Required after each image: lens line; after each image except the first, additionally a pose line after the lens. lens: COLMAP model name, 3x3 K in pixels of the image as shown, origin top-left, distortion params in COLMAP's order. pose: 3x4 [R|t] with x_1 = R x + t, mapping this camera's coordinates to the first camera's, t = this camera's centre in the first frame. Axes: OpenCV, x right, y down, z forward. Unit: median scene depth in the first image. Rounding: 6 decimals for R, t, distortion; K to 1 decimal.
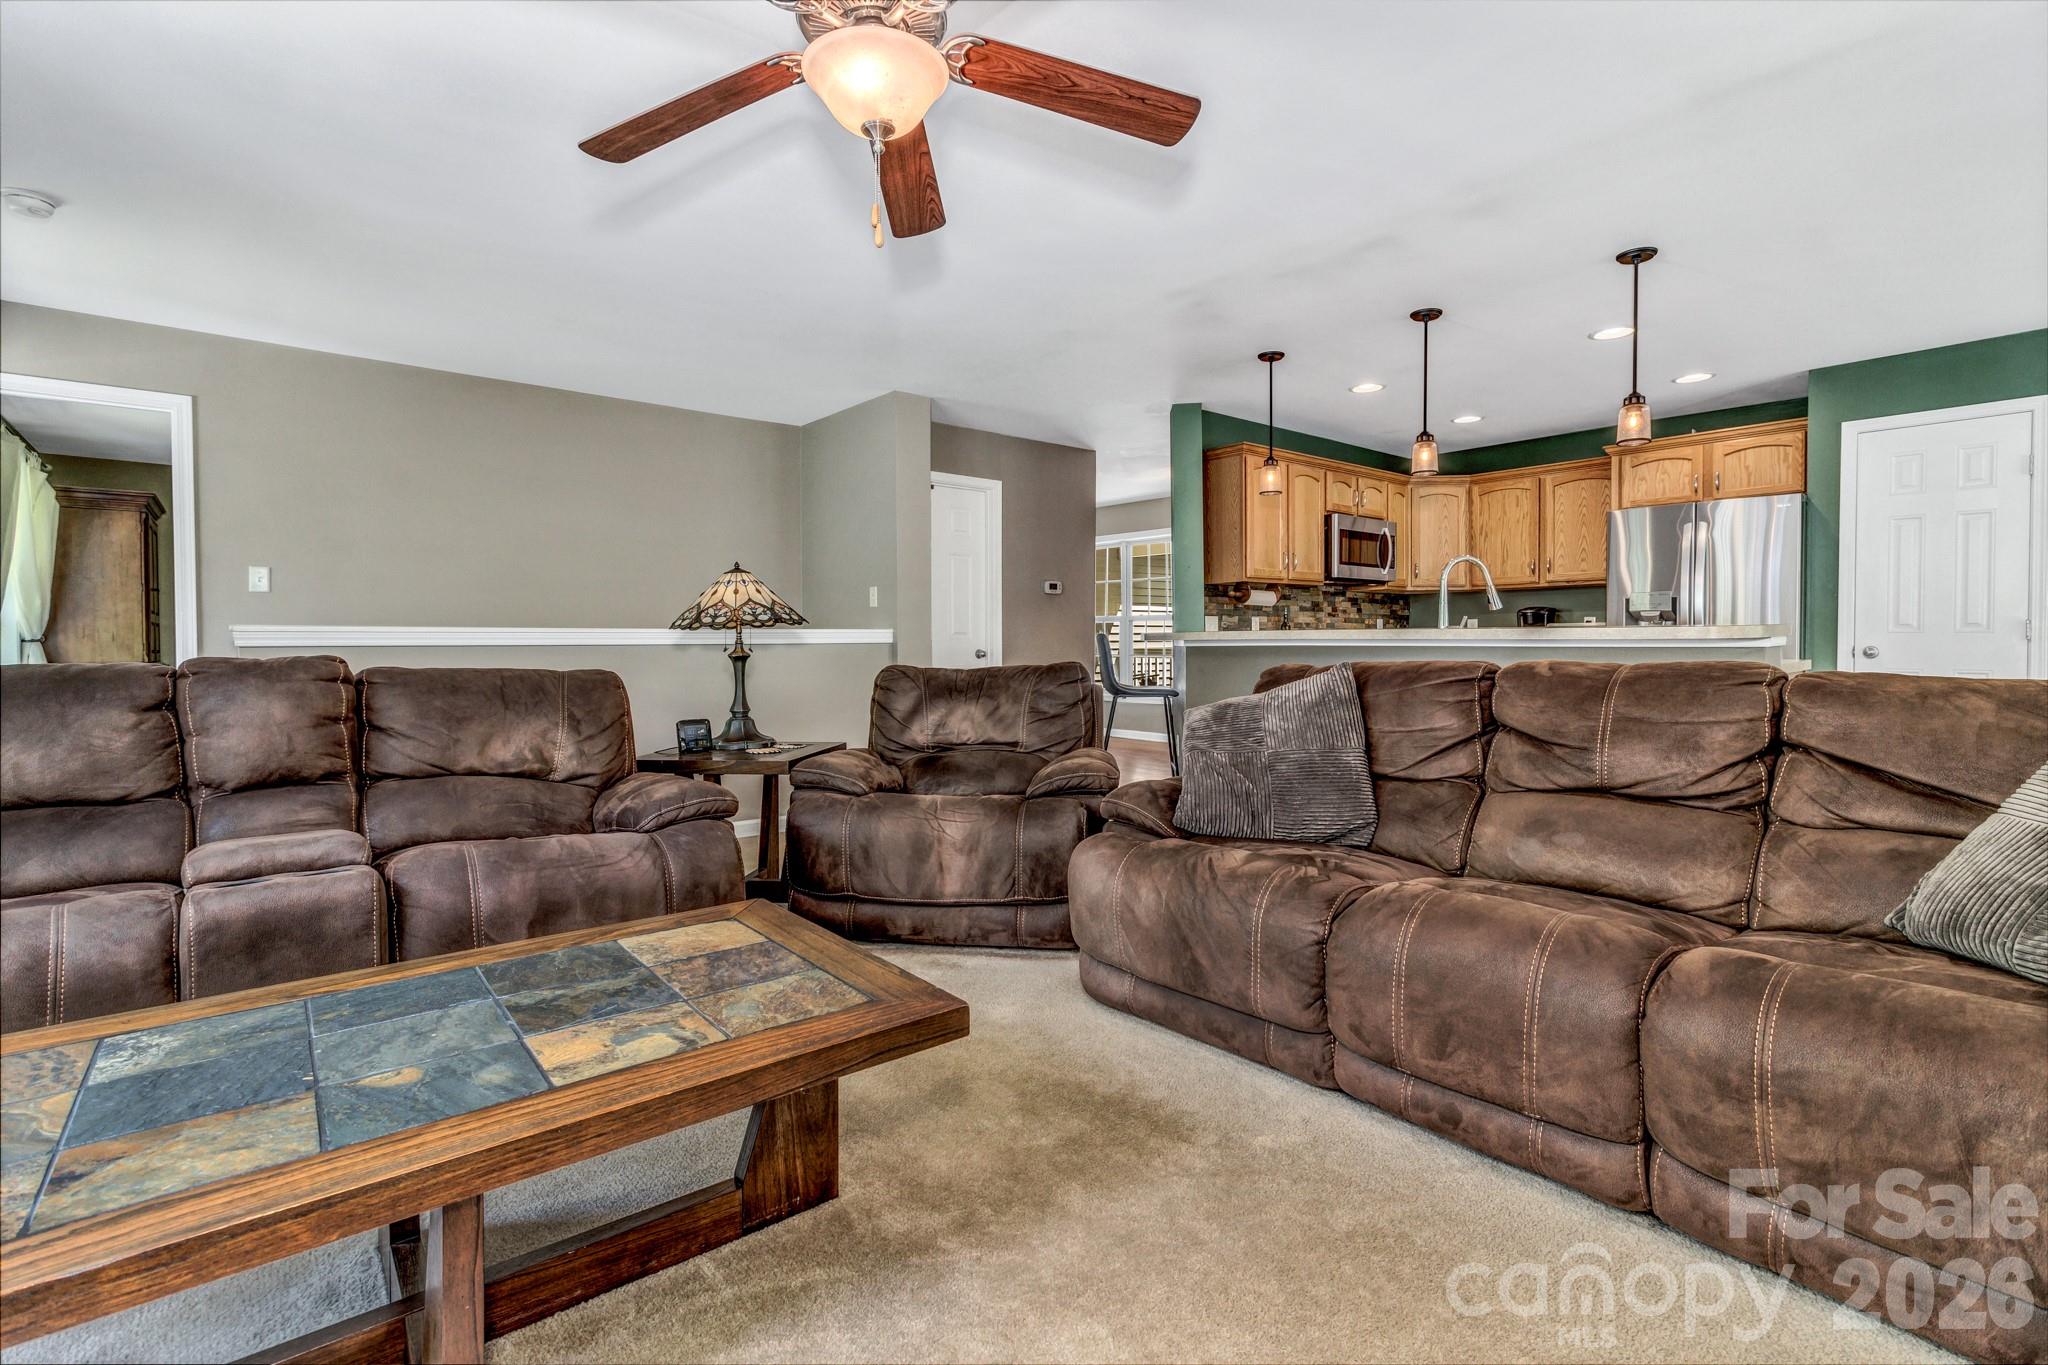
lens RADIAL K [[954.0, 0, 1033.2], [0, 954.0, 650.2], [0, 0, 1]] dist [-0.002531, 0.003894]
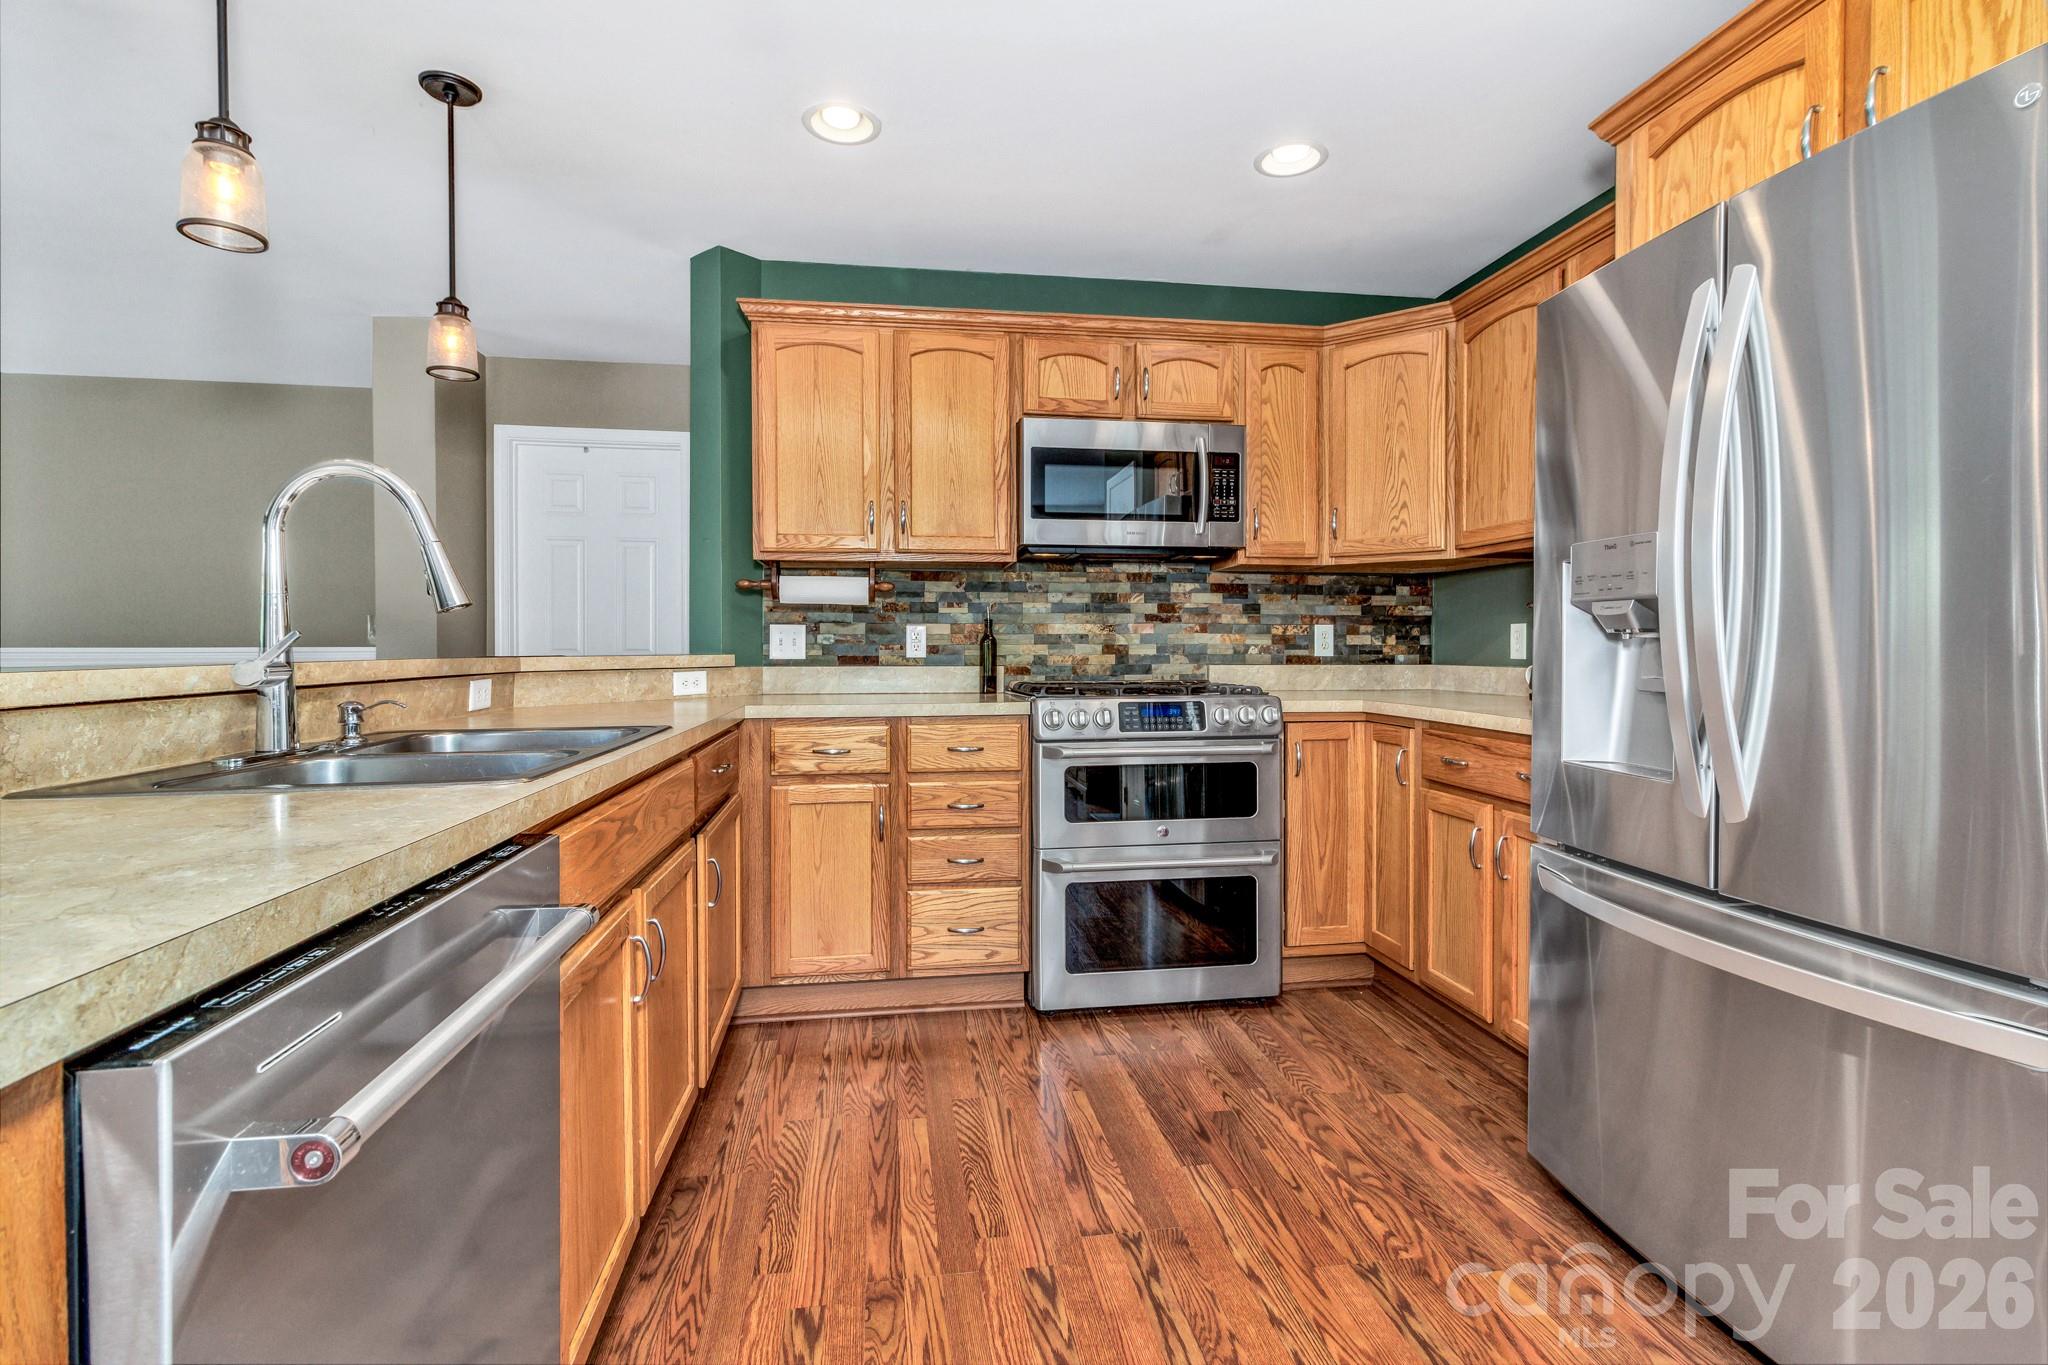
lens RADIAL K [[954.0, 0, 1011.3], [0, 954.0, 646.4], [0, 0, 1]] dist [-0.002531, 0.003894]
pose [[0.845279, 0.004876, -0.534303, 0.626789], [-0.008163, 0.999960, -0.003788, -0.022756], [0.534263, 0.007563, 0.845285, 0.618768]]
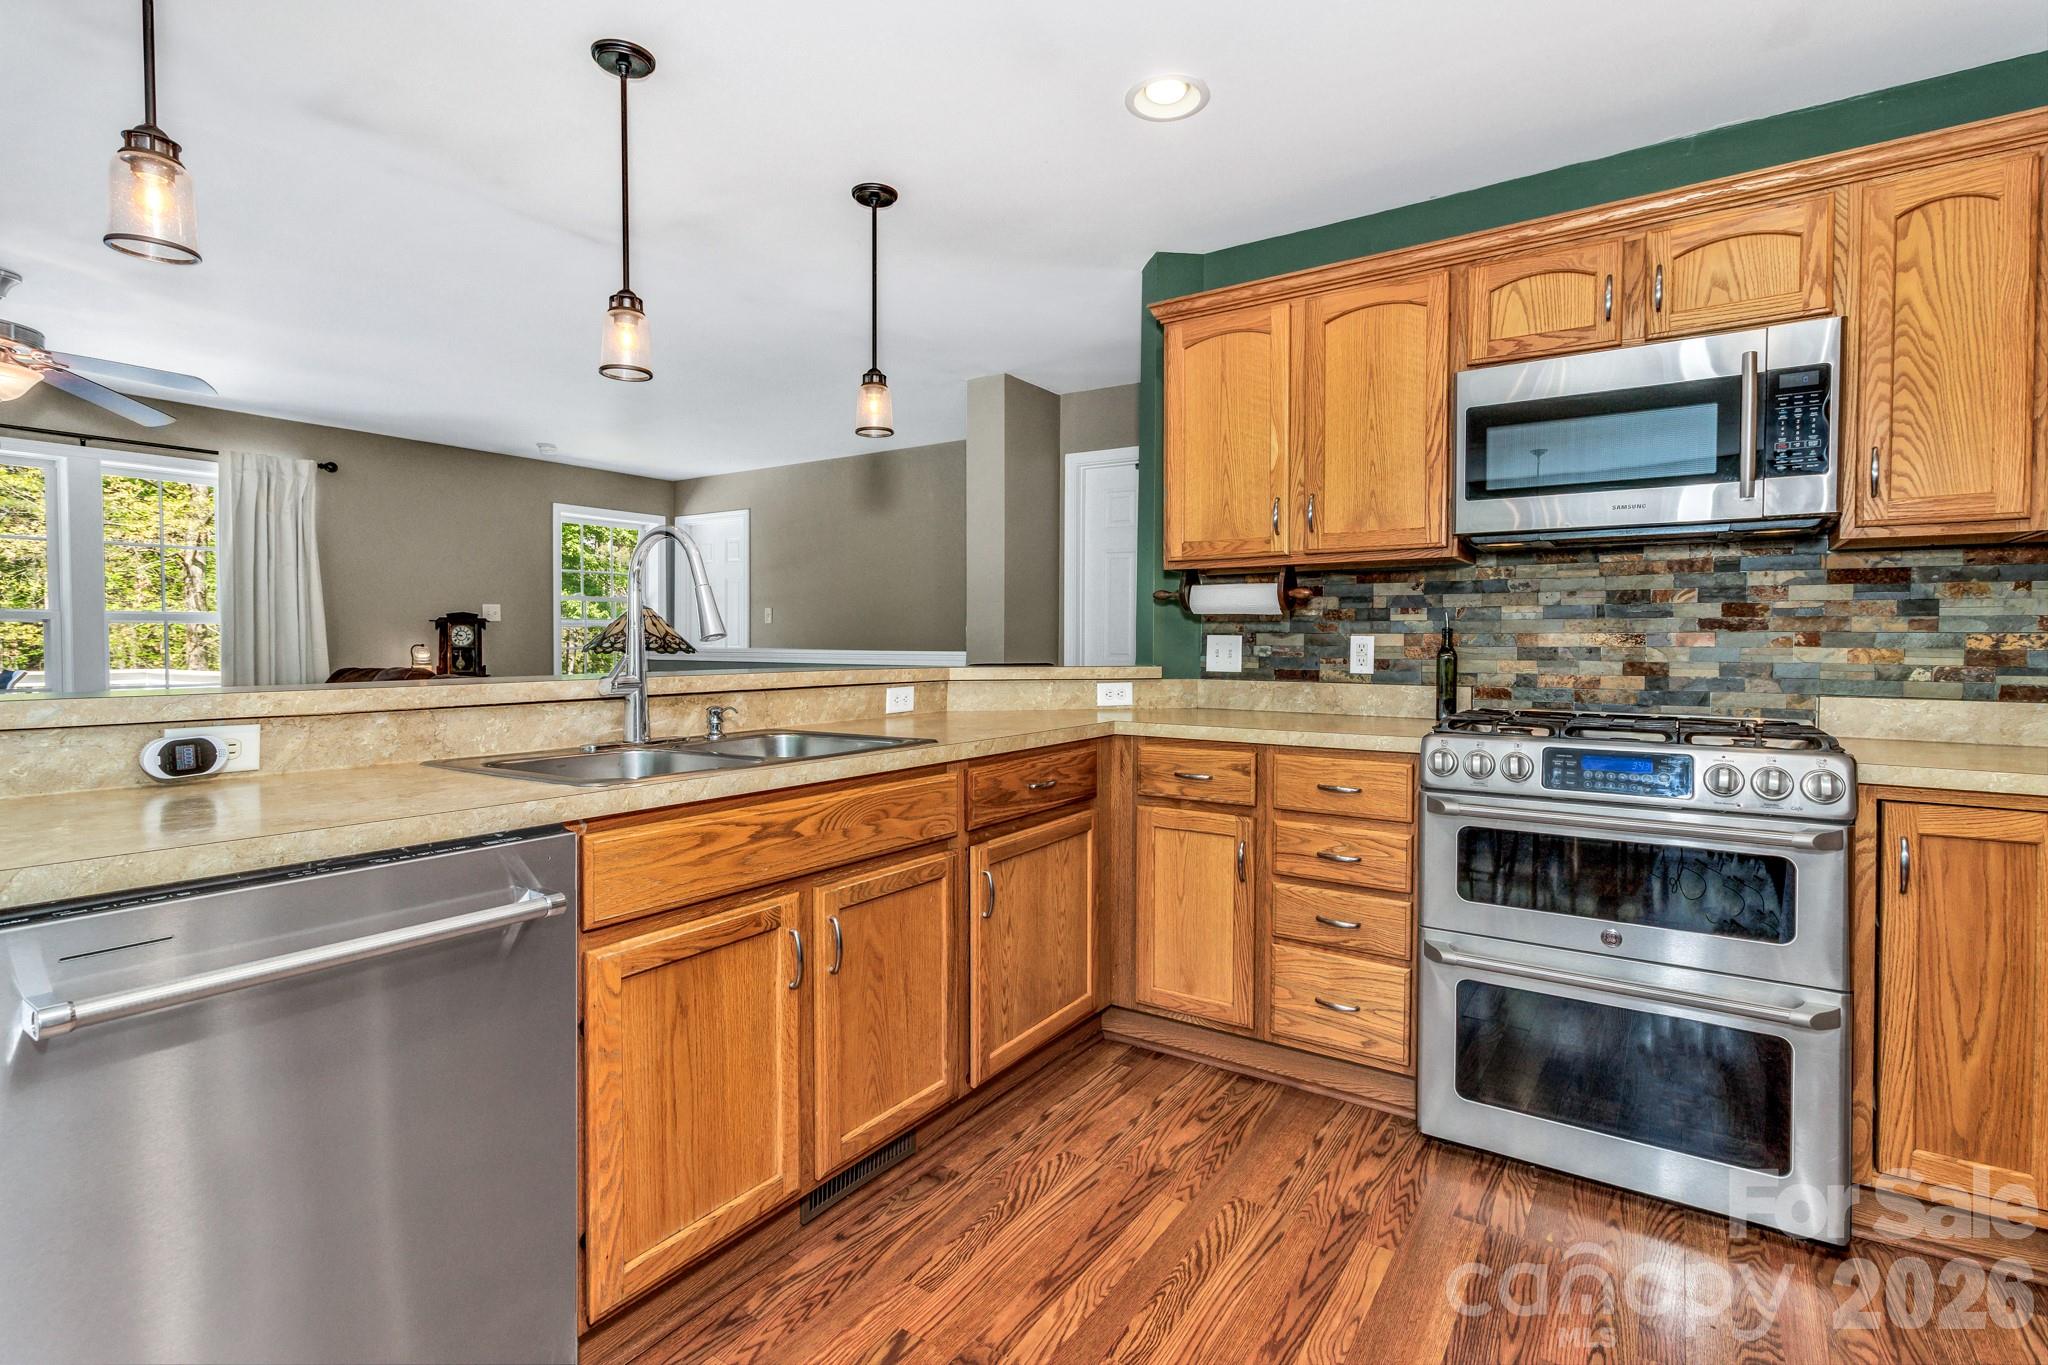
lens RADIAL K [[954.0, 0, 1027.9], [0, 954.0, 655.0], [0, 0, 1]] dist [-0.002531, 0.003894]
pose [[0.260671, 0.021260, -0.965194, 0.704551], [-0.011690, 0.999754, 0.018864, -0.035163], [0.965357, 0.006366, 0.260855, 0.786547]]
